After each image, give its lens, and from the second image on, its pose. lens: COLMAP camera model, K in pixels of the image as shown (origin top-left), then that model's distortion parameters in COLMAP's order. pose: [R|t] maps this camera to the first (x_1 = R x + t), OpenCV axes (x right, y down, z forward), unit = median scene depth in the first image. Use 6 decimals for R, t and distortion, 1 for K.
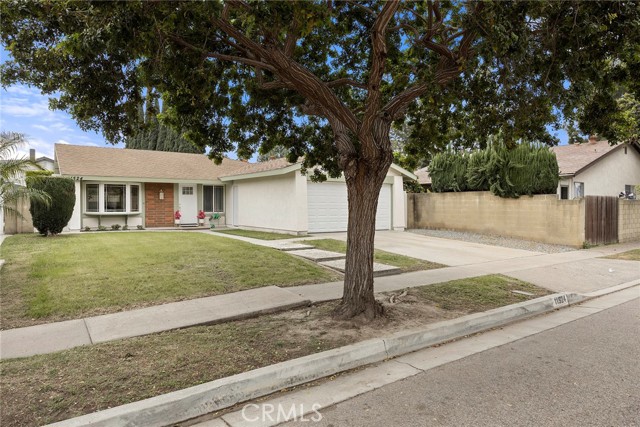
lens RADIAL K [[410.3, 0, 319.4], [0, 410.3, 211.6], [0, 0, 1]] dist [0.003221, -0.000524]
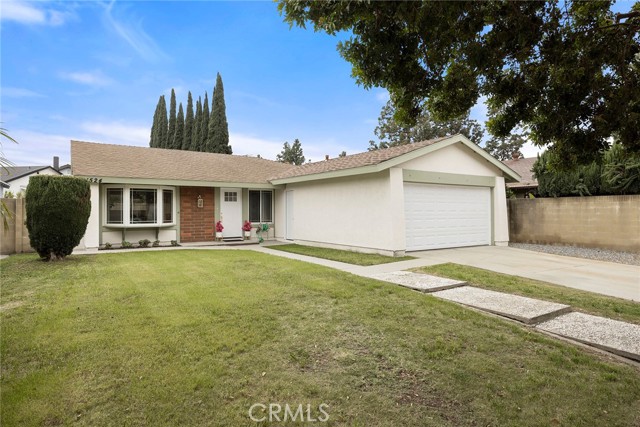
lens RADIAL K [[380.0, 0, 321.2], [0, 380.0, 212.7], [0, 0, 1]] dist [-0.006869, 0.000522]
pose [[0.999947, -0.003564, -0.009629, -0.145340], [0.003430, 0.999898, -0.013880, -0.008495], [0.009678, 0.013846, 0.999857, 0.268652]]
